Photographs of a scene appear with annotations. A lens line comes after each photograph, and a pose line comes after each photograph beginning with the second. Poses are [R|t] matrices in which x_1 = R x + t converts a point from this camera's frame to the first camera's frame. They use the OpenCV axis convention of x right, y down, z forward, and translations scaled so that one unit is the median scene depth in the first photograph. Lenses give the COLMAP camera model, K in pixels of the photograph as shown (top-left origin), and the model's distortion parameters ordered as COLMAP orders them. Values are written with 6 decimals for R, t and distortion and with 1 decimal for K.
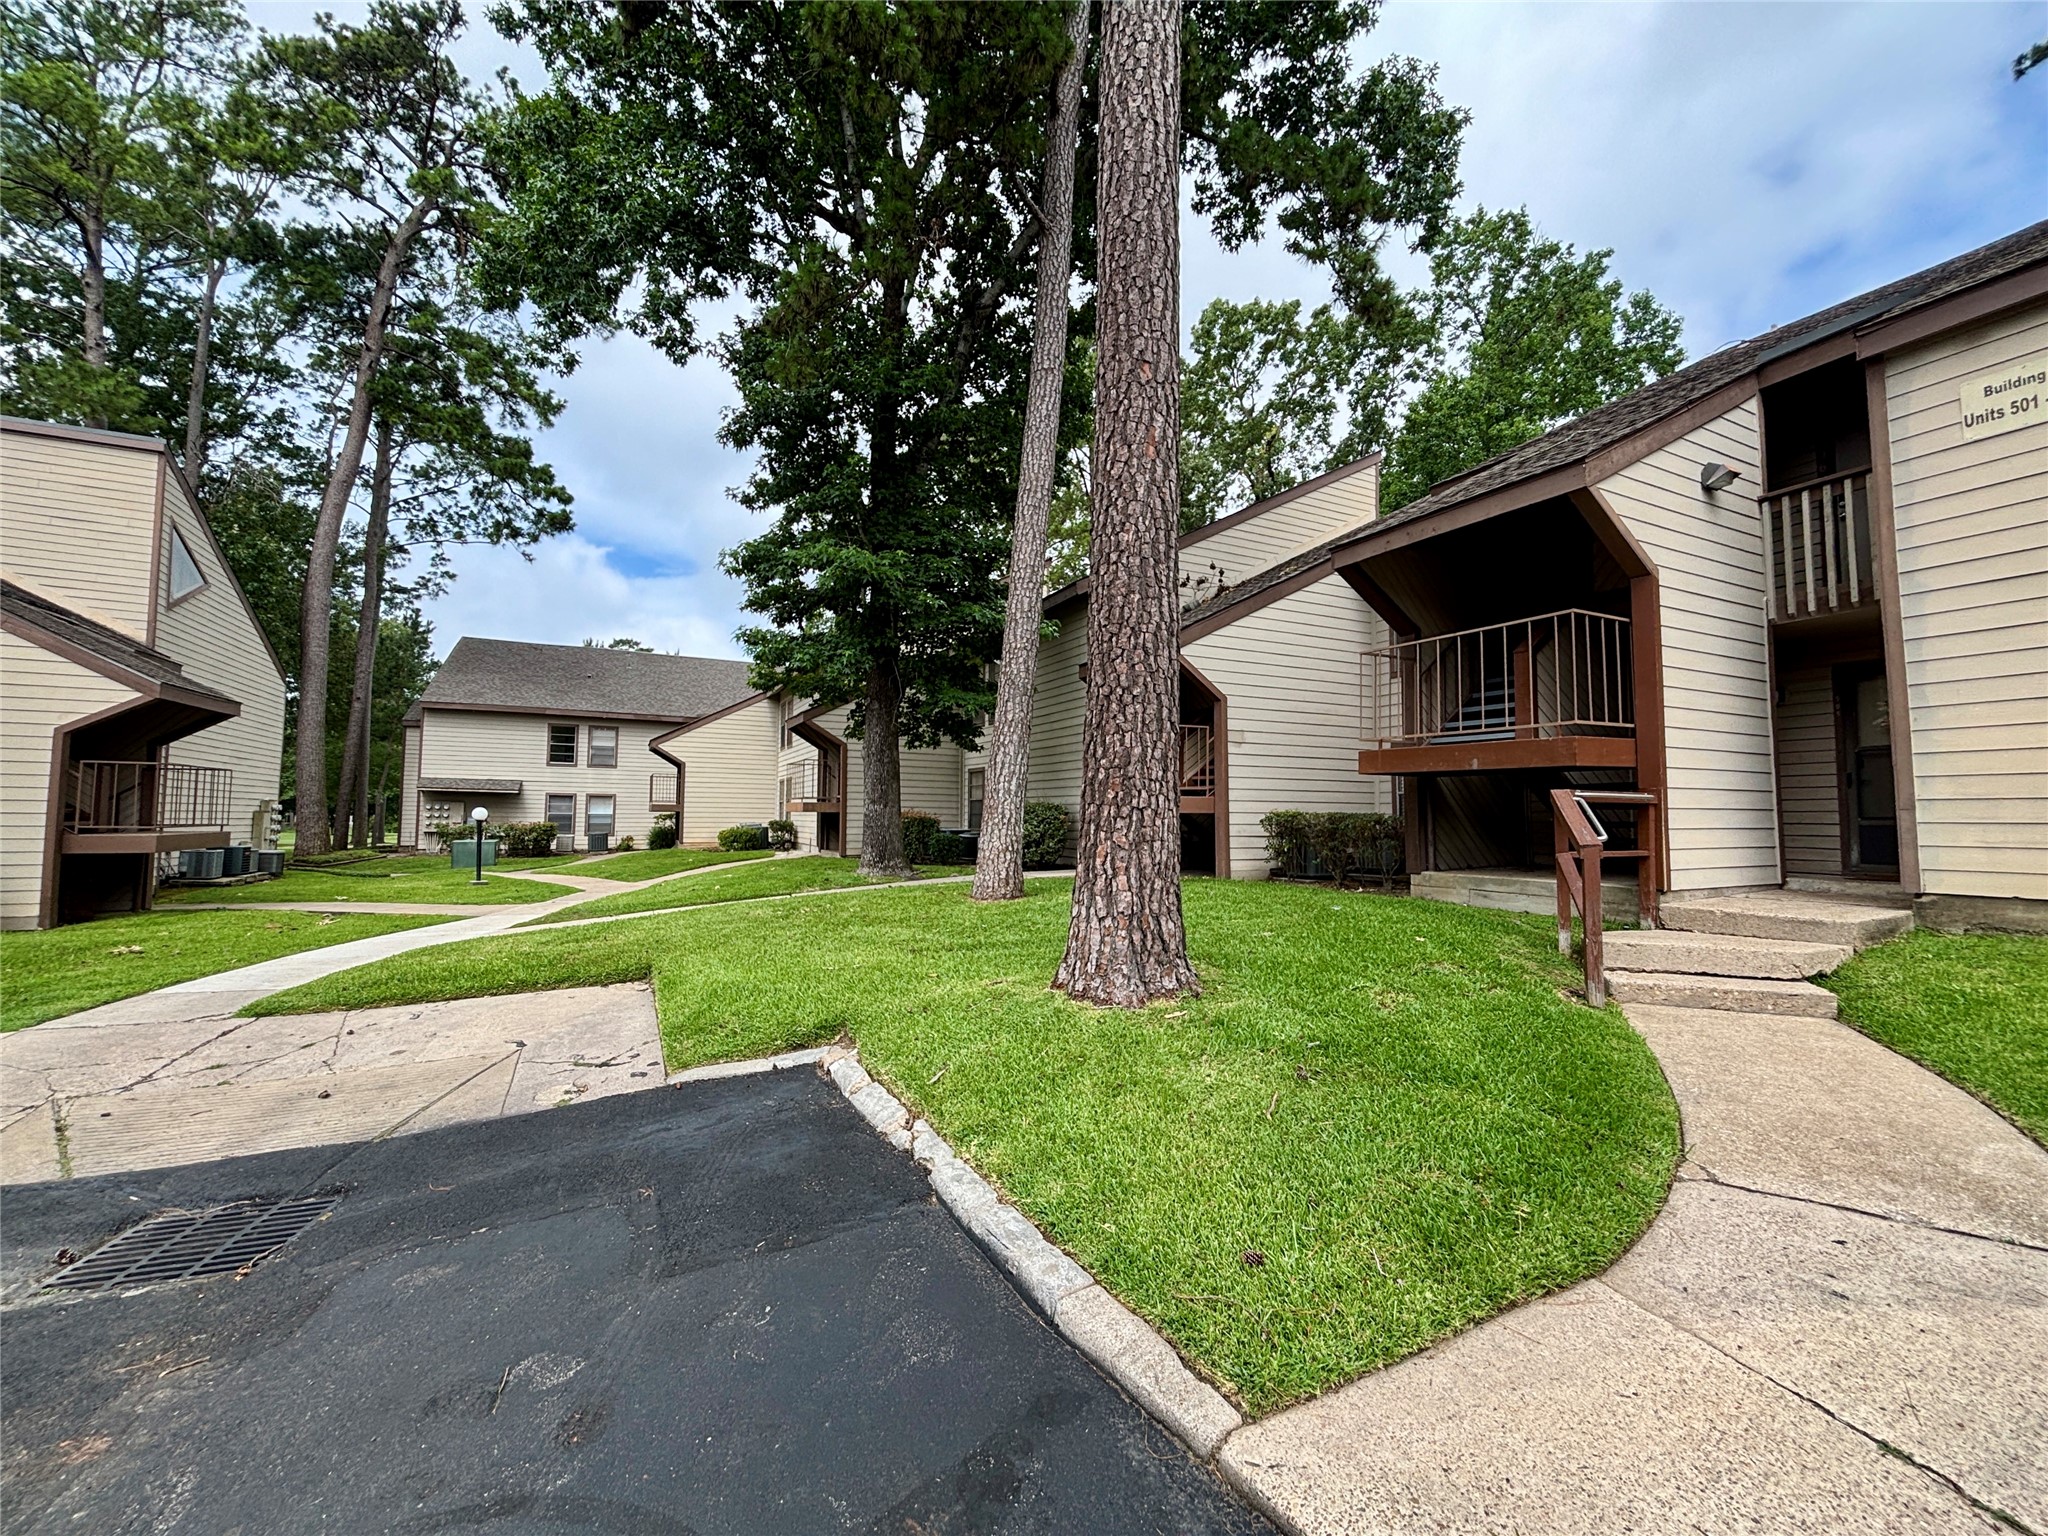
lens RADIAL K [[830.0, 0, 1019.2], [0, 830.0, 768.4], [0, 0, 1]] dist [0.004403, -0.001783]
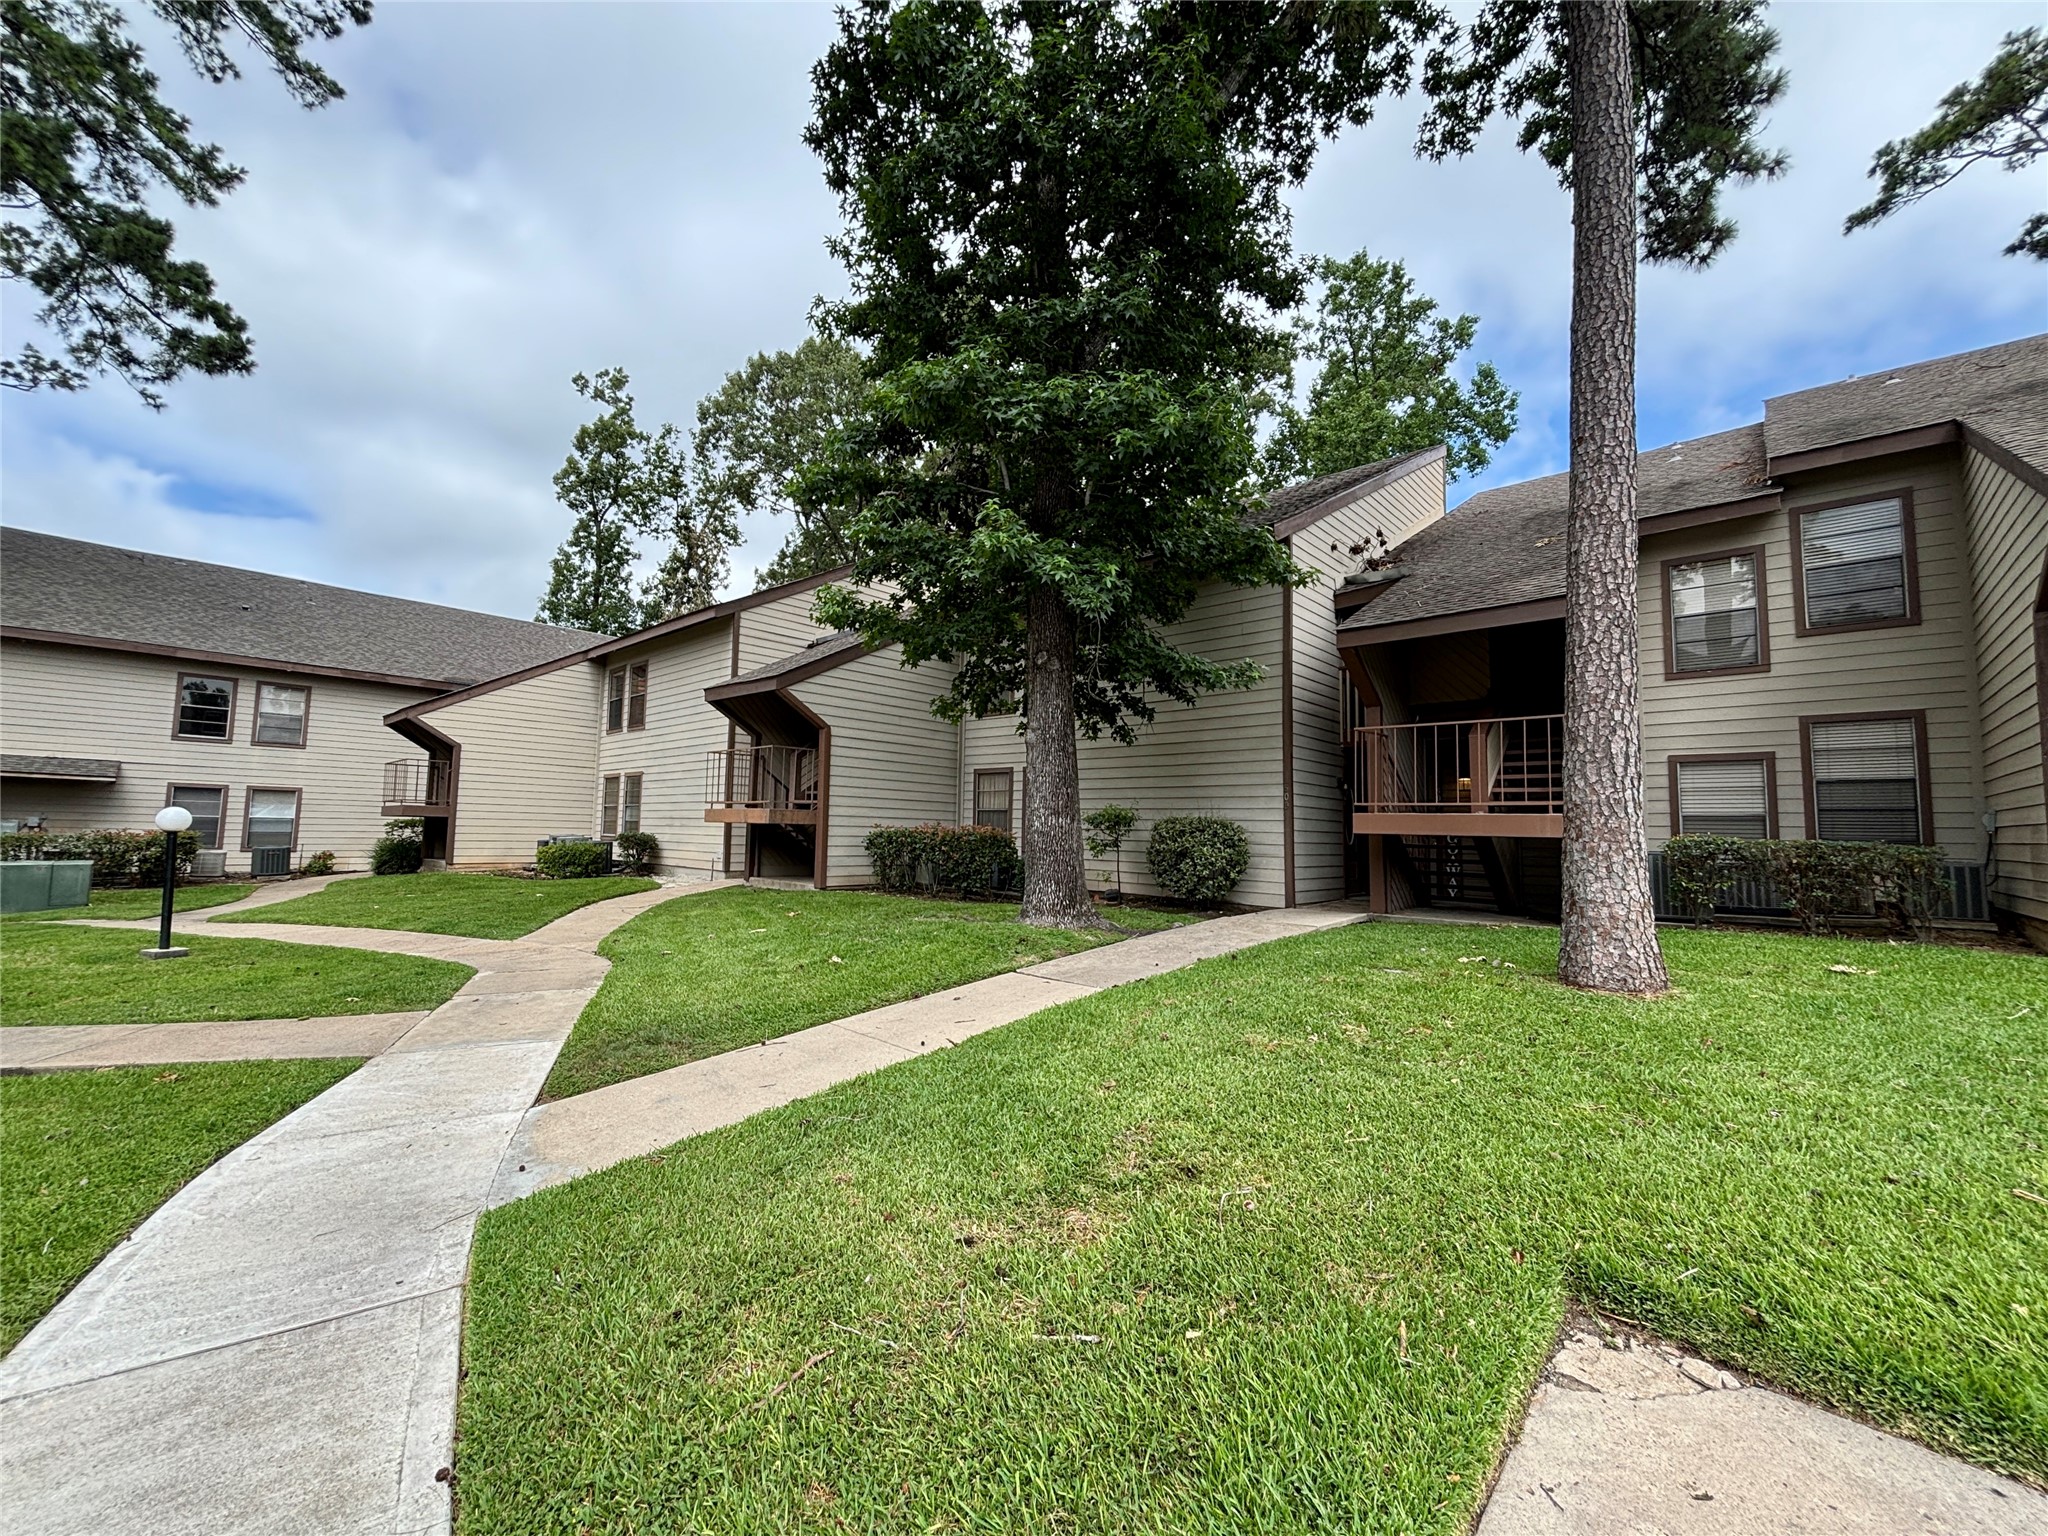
lens RADIAL K [[830.0, 0, 1025.9], [0, 830.0, 769.0], [0, 0, 1]] dist [0.004403, -0.001783]
pose [[0.932014, 0.038755, 0.360345, -0.196853], [-0.034376, 0.999237, -0.018555, 0.008850], [-0.360789, 0.004906, 0.932634, 0.187712]]
